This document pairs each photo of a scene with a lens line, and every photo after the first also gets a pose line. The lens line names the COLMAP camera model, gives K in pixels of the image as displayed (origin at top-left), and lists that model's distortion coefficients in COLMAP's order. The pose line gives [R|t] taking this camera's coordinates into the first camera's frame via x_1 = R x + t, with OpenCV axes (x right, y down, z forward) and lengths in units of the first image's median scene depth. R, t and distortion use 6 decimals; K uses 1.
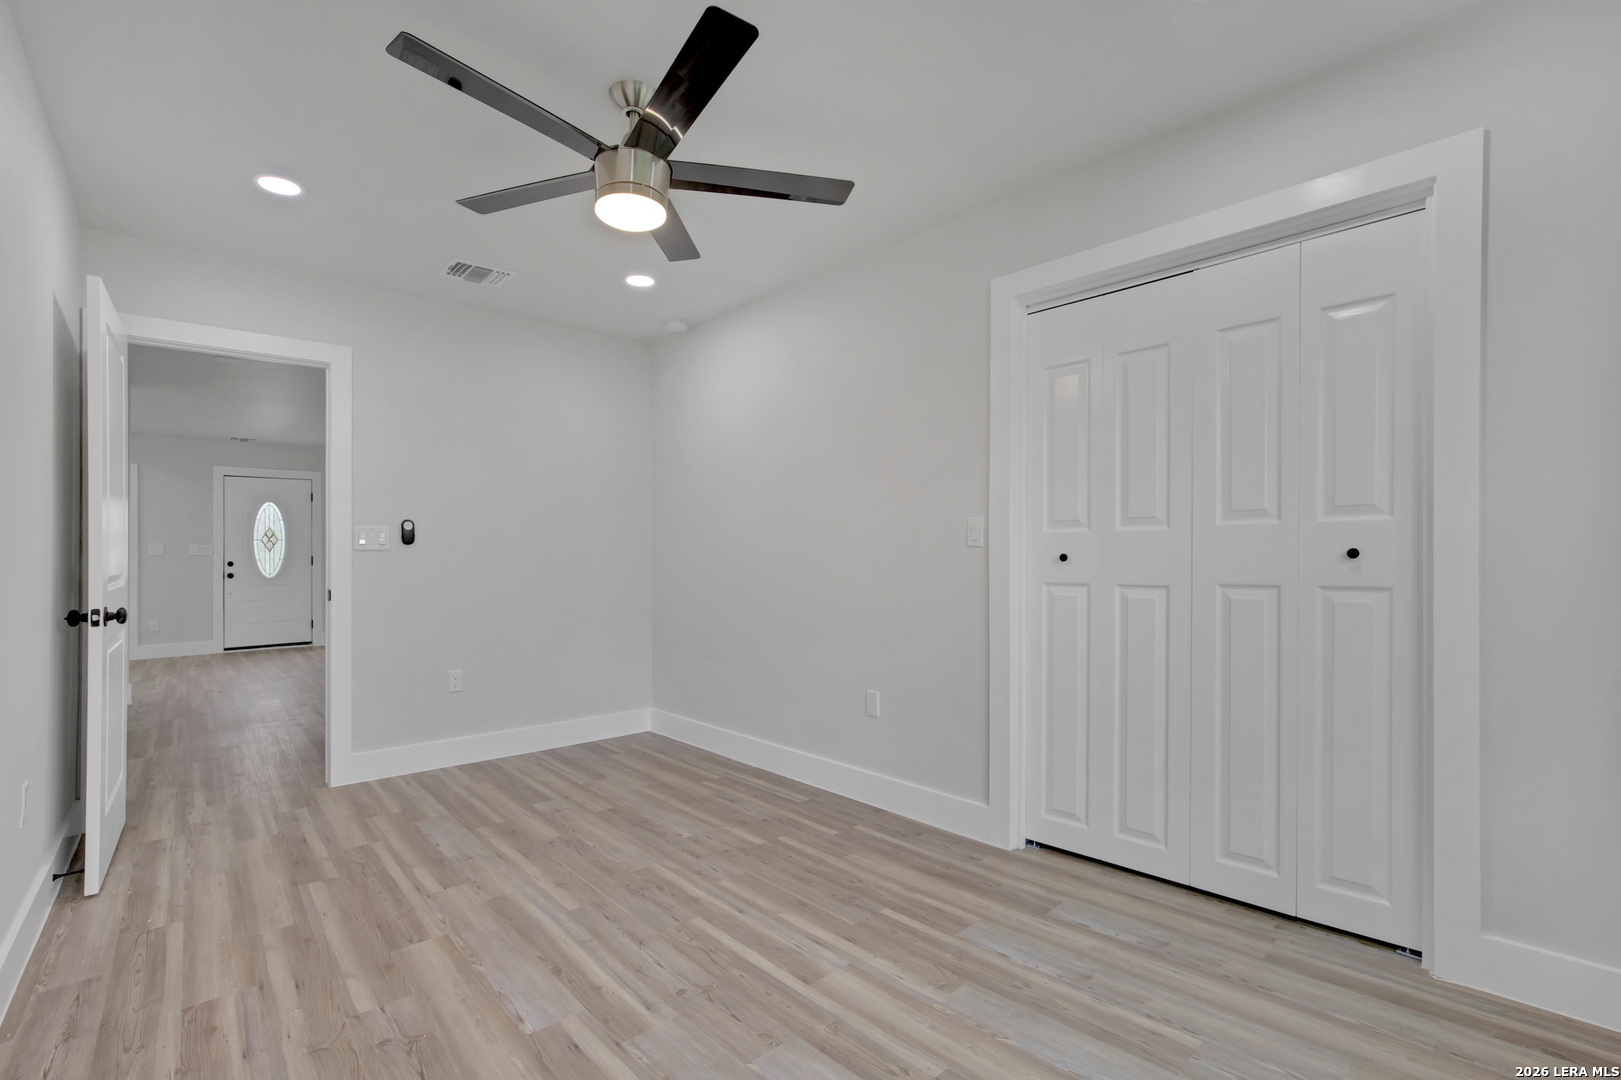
lens RADIAL K [[680.5, 0, 812.0], [0, 680.5, 540.2], [0, 0, 1]] dist [-0.045107, 0.000403]
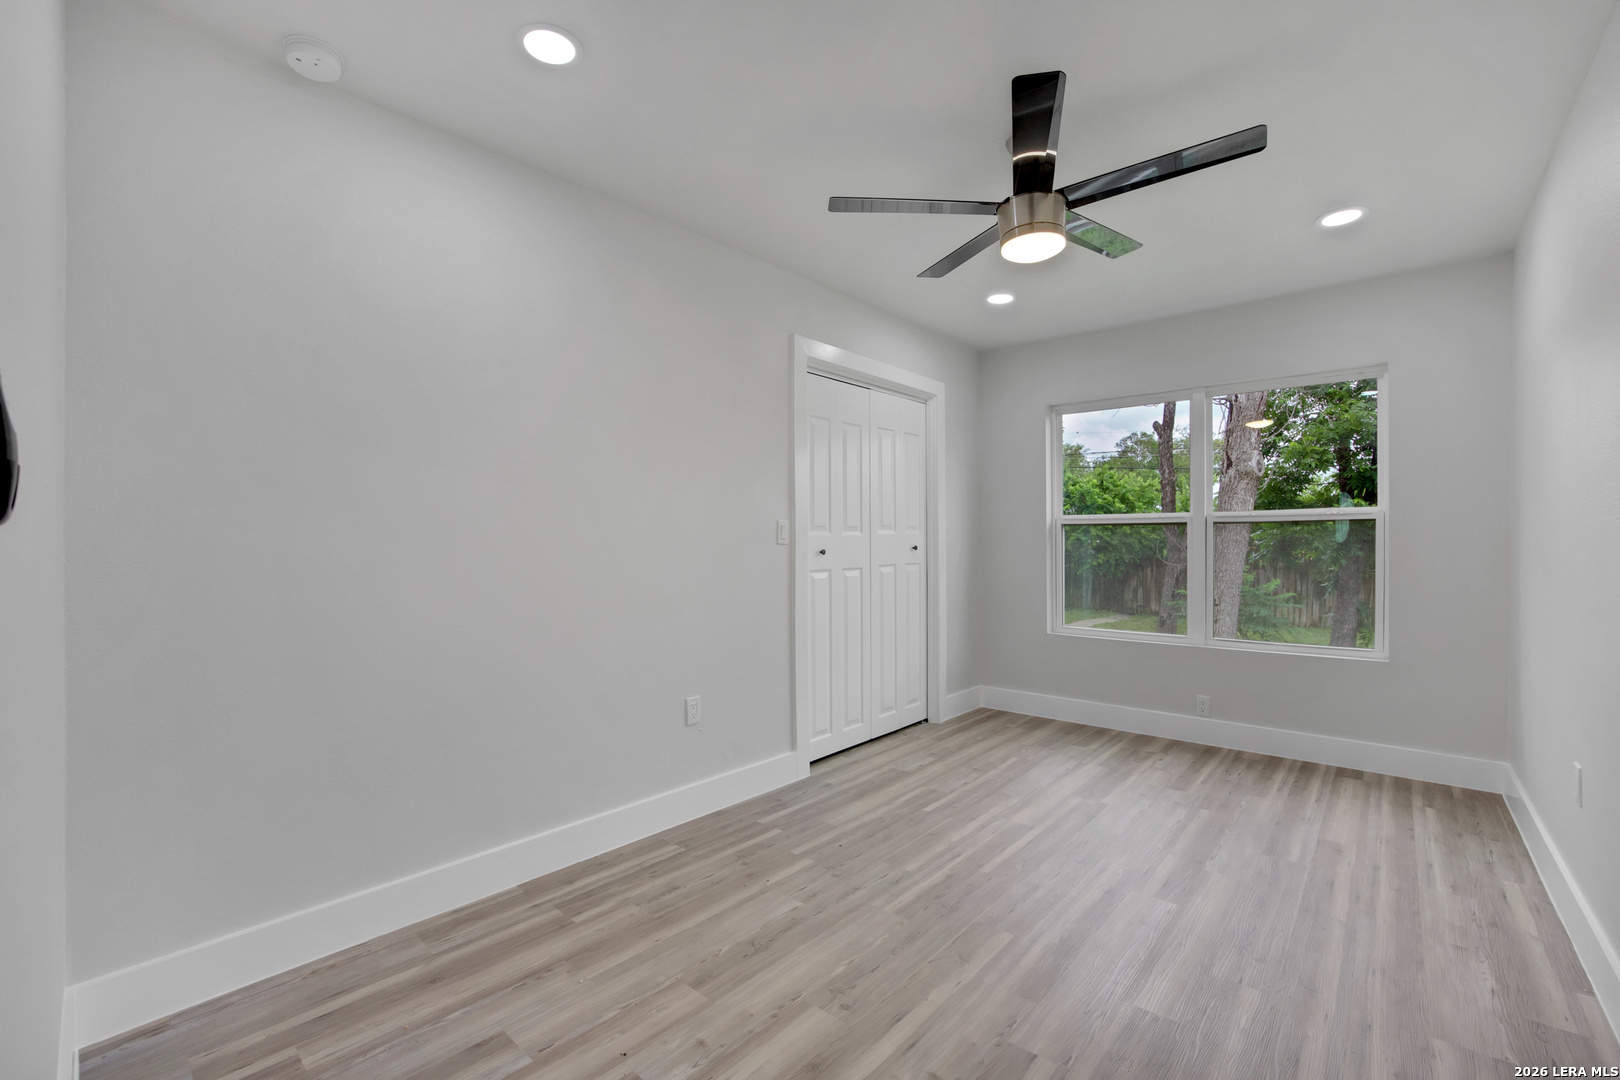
lens RADIAL K [[683.3, 0, 814.5], [0, 683.3, 540.6], [0, 0, 1]] dist [-0.053503, 0.013721]
pose [[-0.078763, 0.011154, 0.996831, -1.008854], [-0.029095, 0.999486, -0.013482, 0.018898], [-0.996469, -0.030065, -0.078398, 1.078185]]
